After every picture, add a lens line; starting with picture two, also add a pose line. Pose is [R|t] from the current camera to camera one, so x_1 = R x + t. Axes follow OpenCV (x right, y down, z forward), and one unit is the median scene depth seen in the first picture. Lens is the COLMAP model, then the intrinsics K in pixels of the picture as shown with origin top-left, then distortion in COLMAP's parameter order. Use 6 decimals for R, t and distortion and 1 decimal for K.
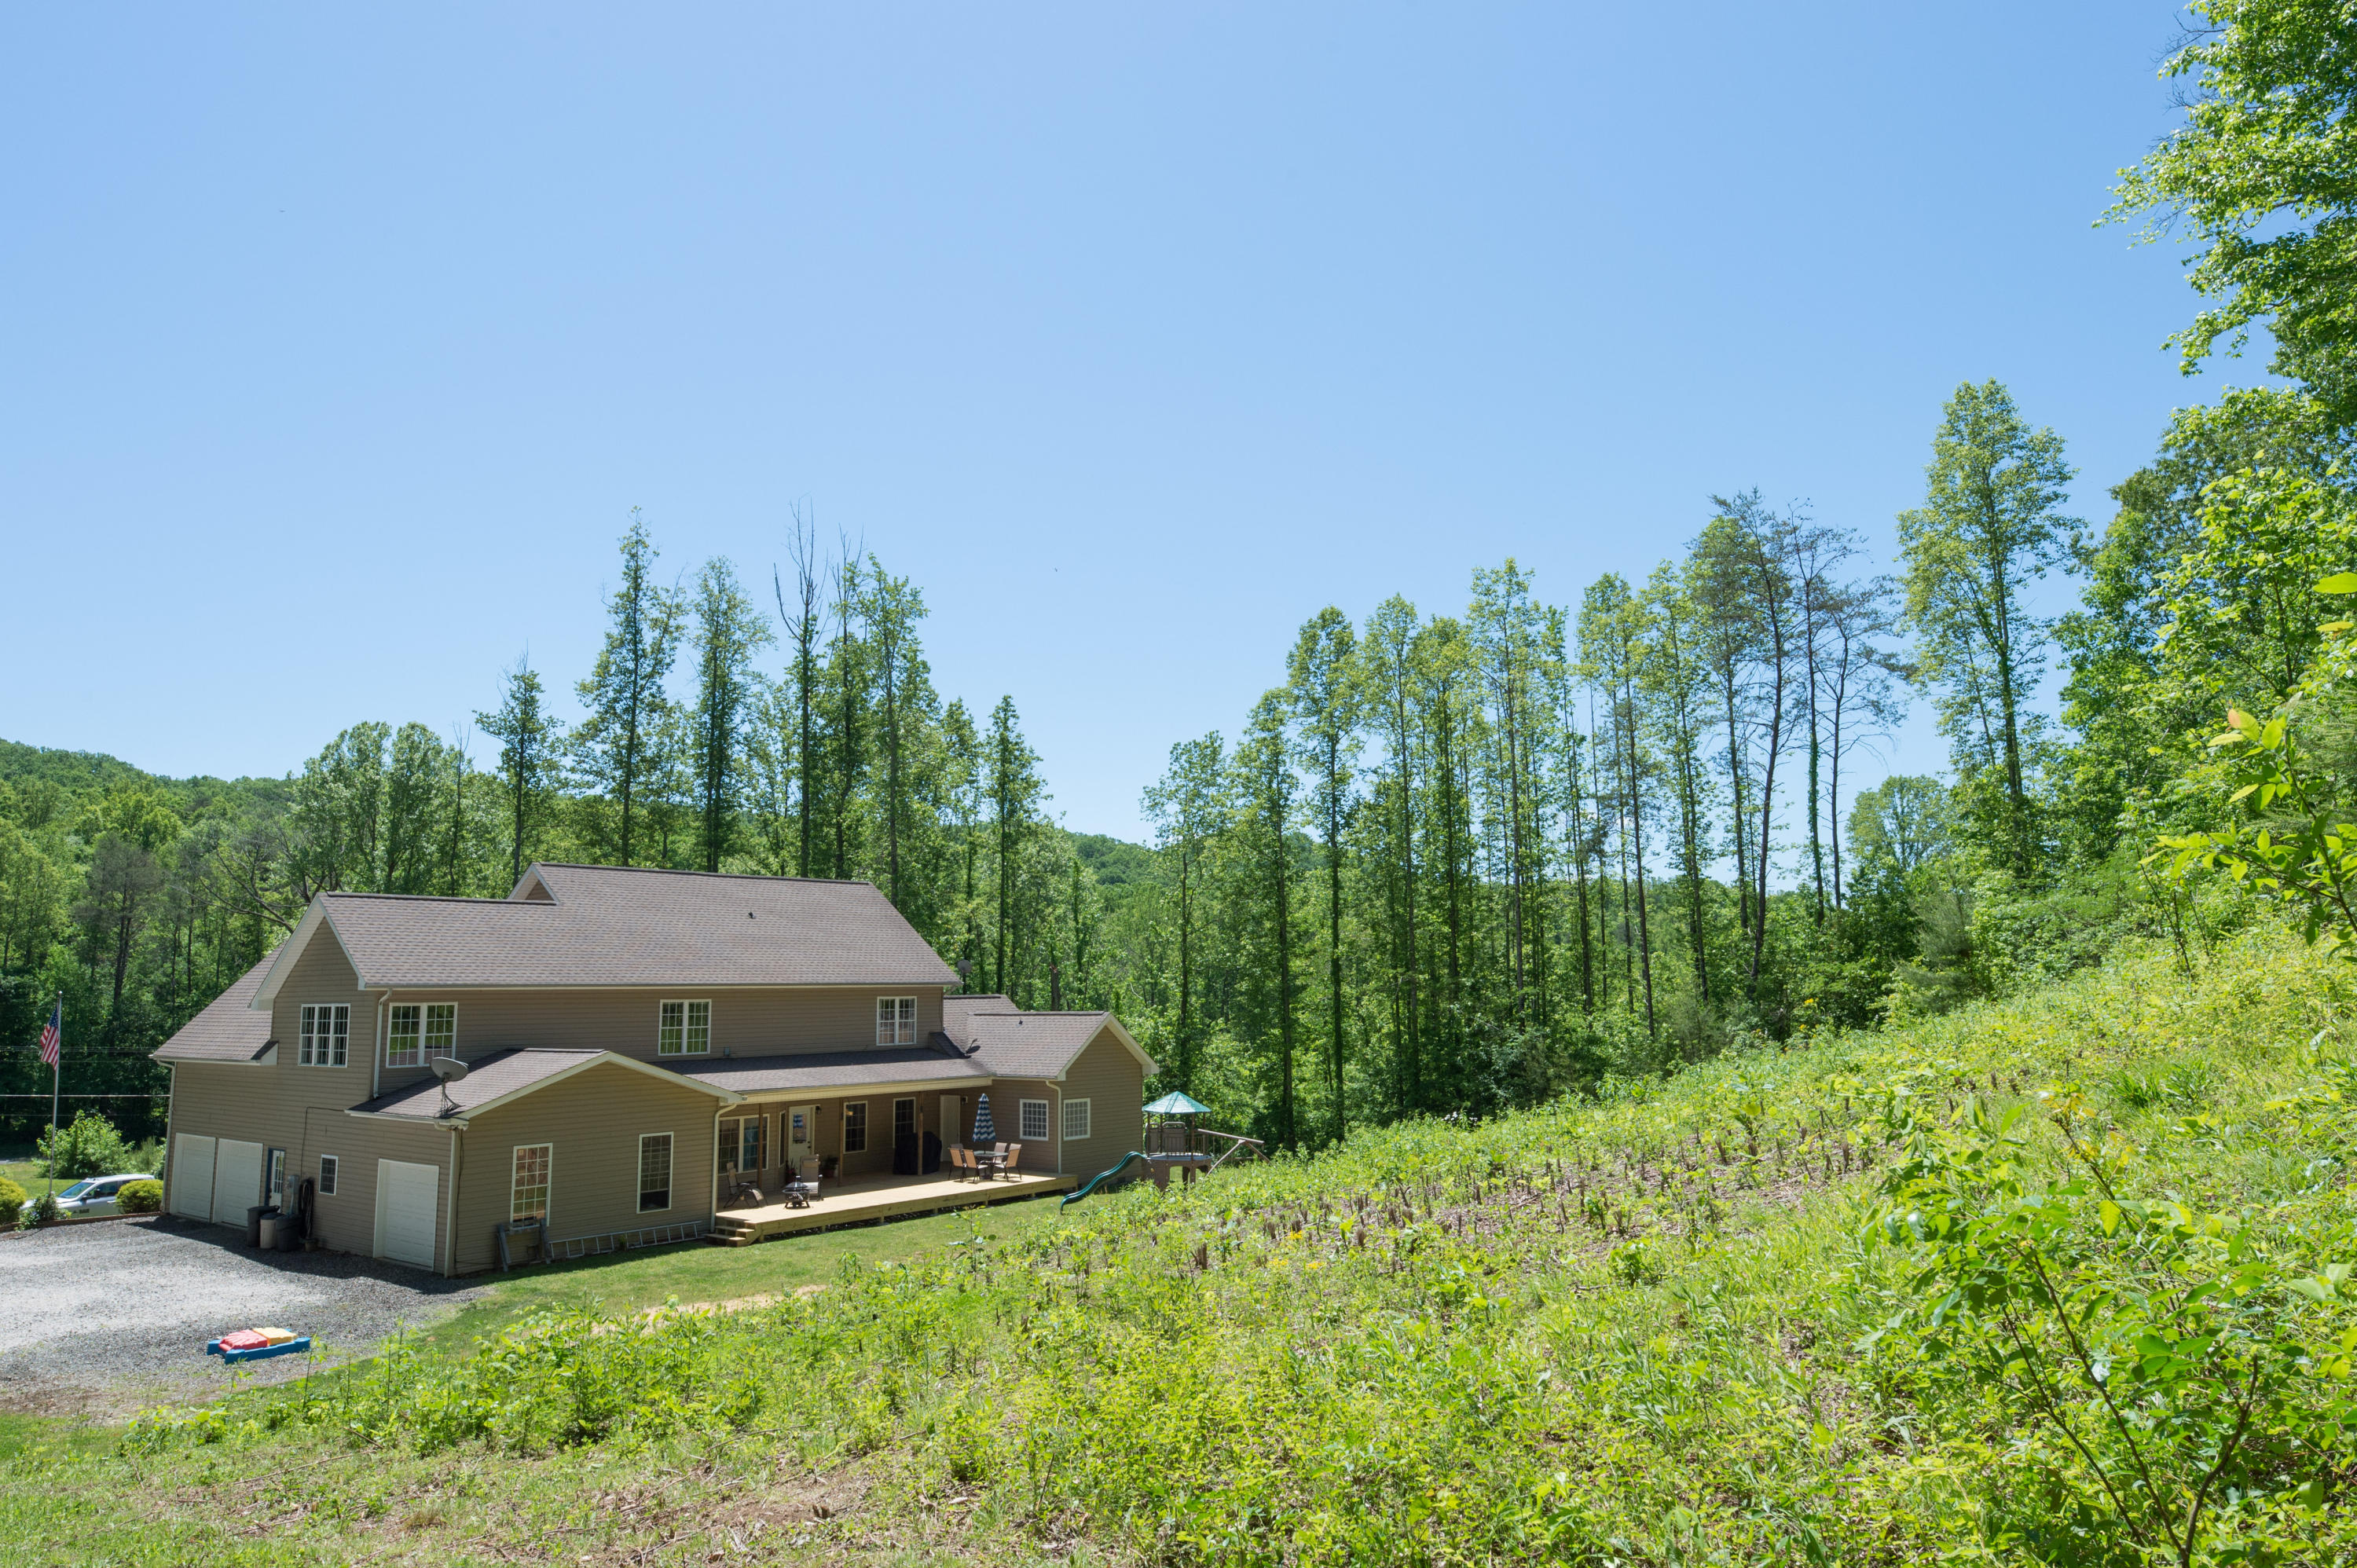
lens RADIAL K [[1519.6, 0, 1178.5], [0, 1519.6, 784.0], [0, 0, 1]] dist [0.001290, 0.022303]
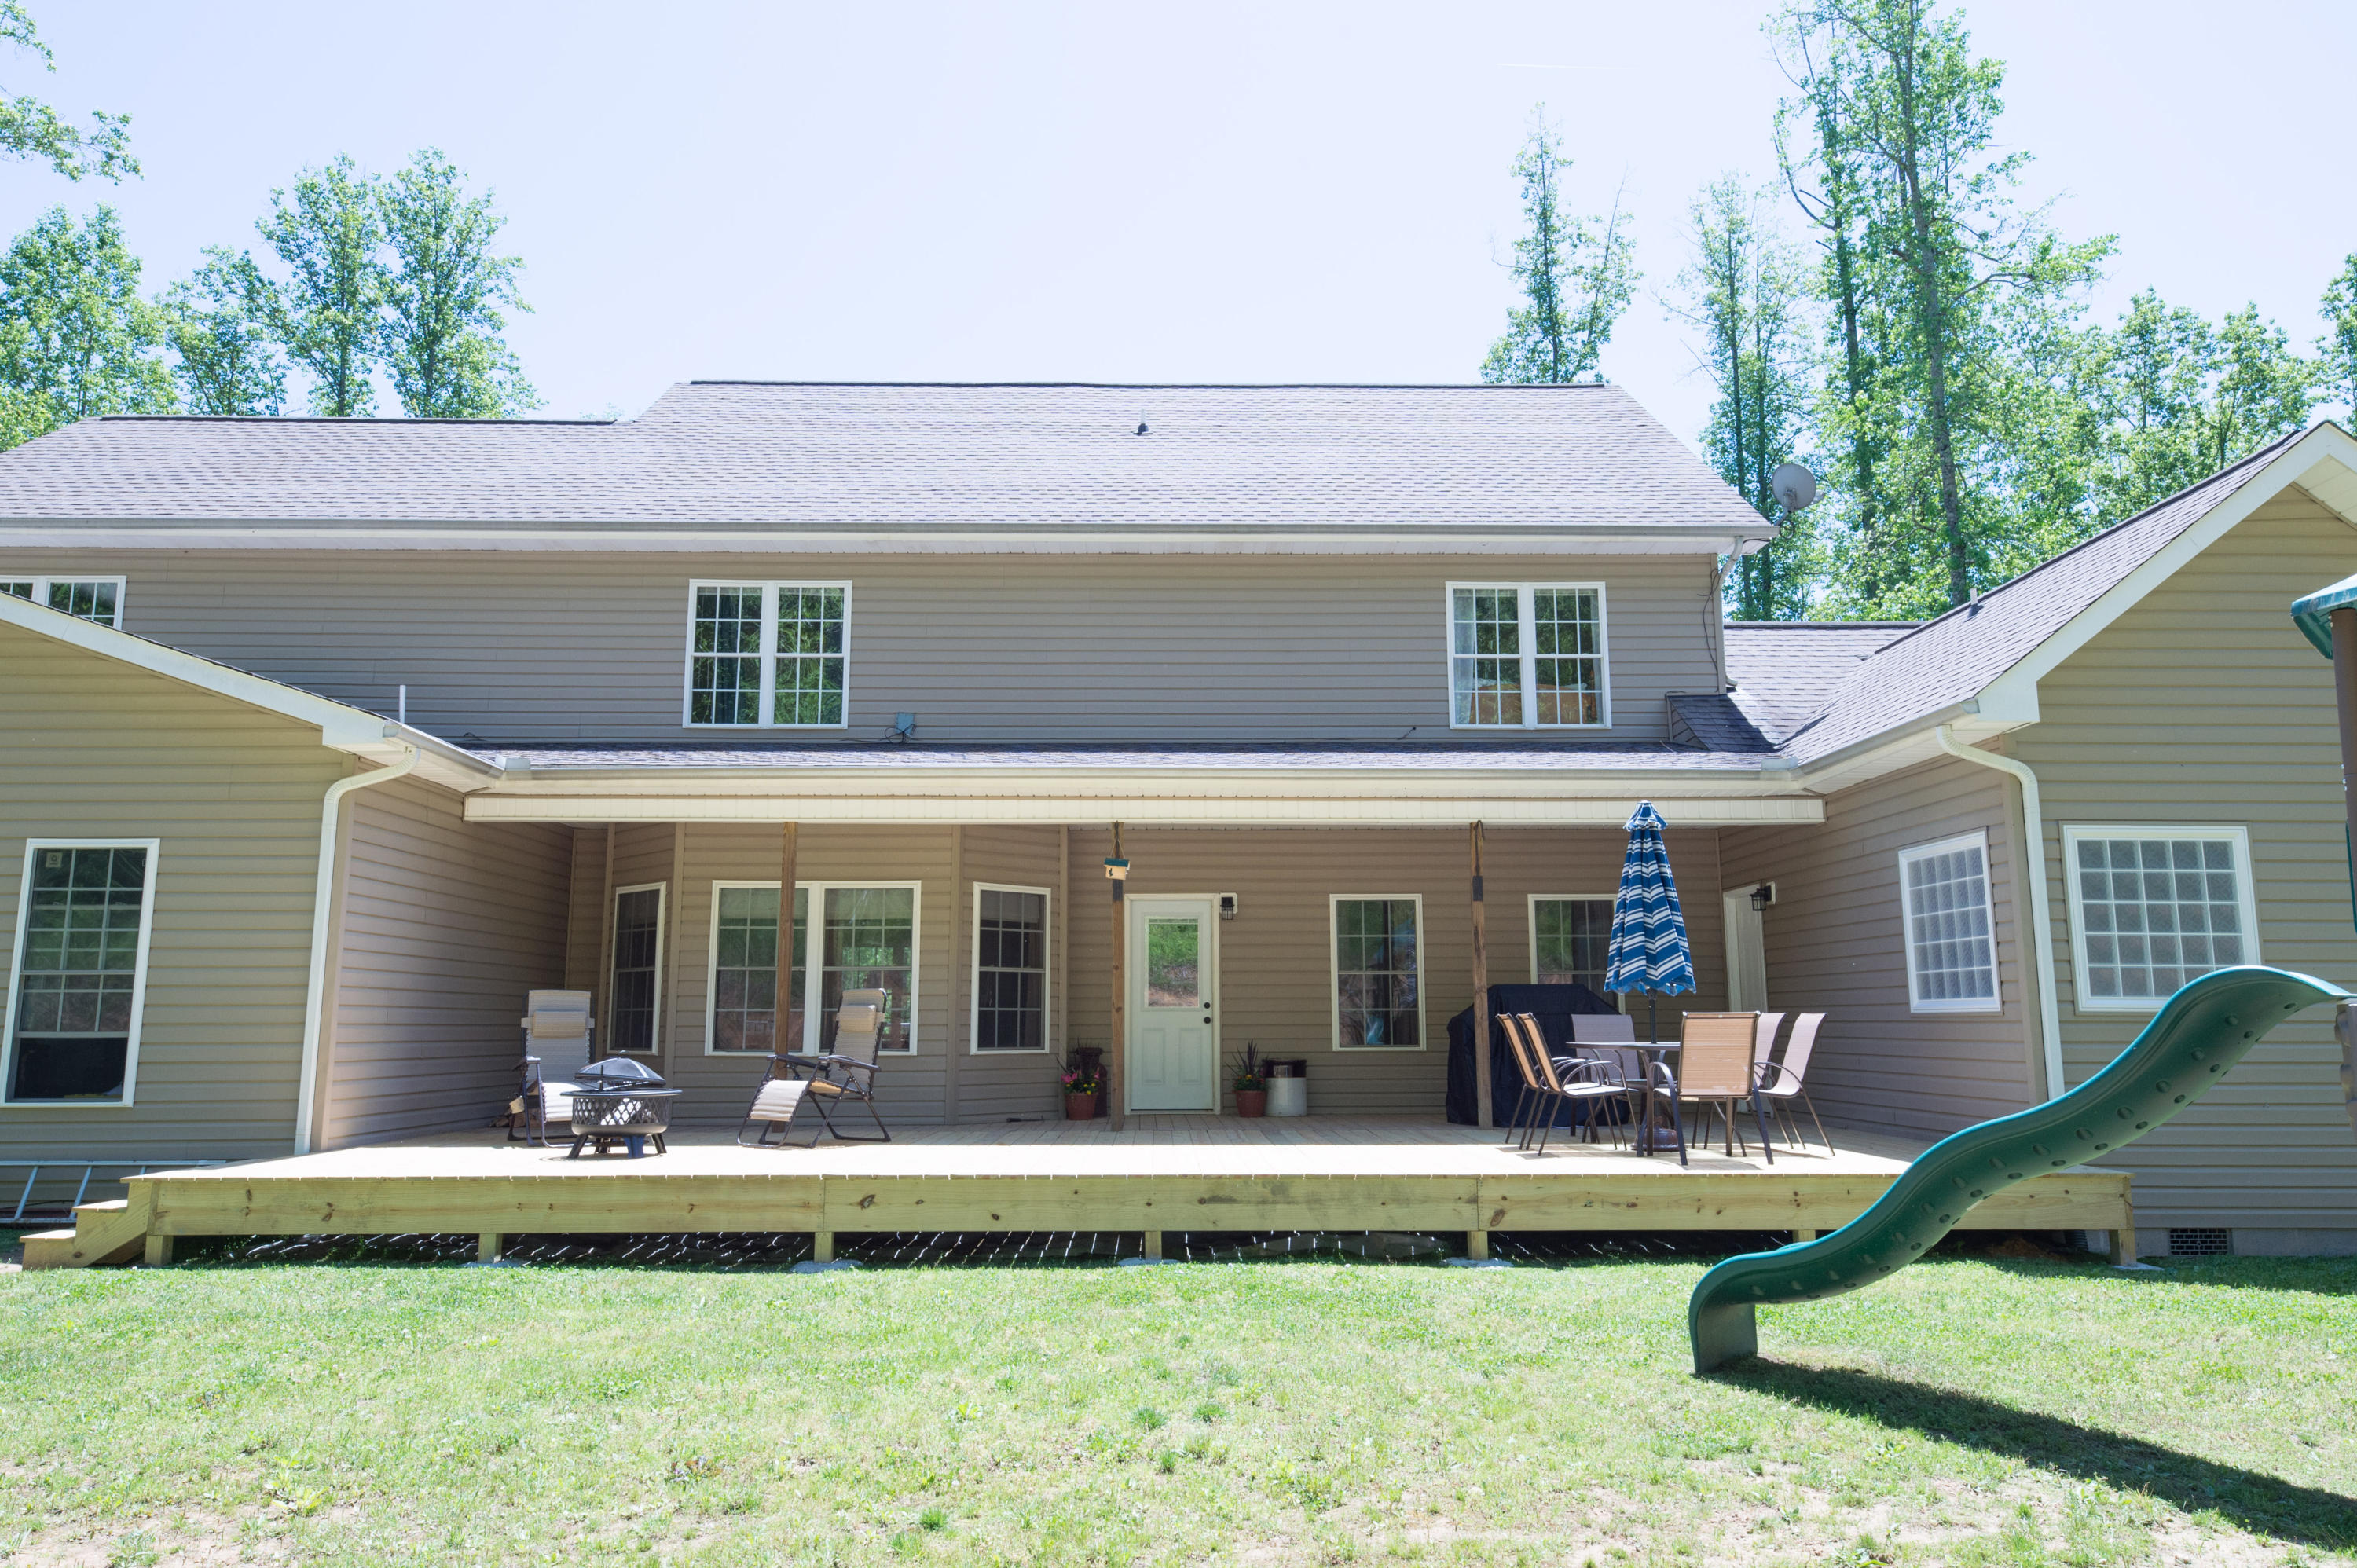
lens RADIAL K [[1519.6, 0, 1178.5], [0, 1519.6, 784.0], [0, 0, 1]] dist [0.001290, 0.022303]
pose [[0.644241, -0.097808, -0.758543, 0.016497], [0.101611, 0.993943, -0.041862, 0.182903], [0.758043, -0.050107, 0.650277, 0.700186]]
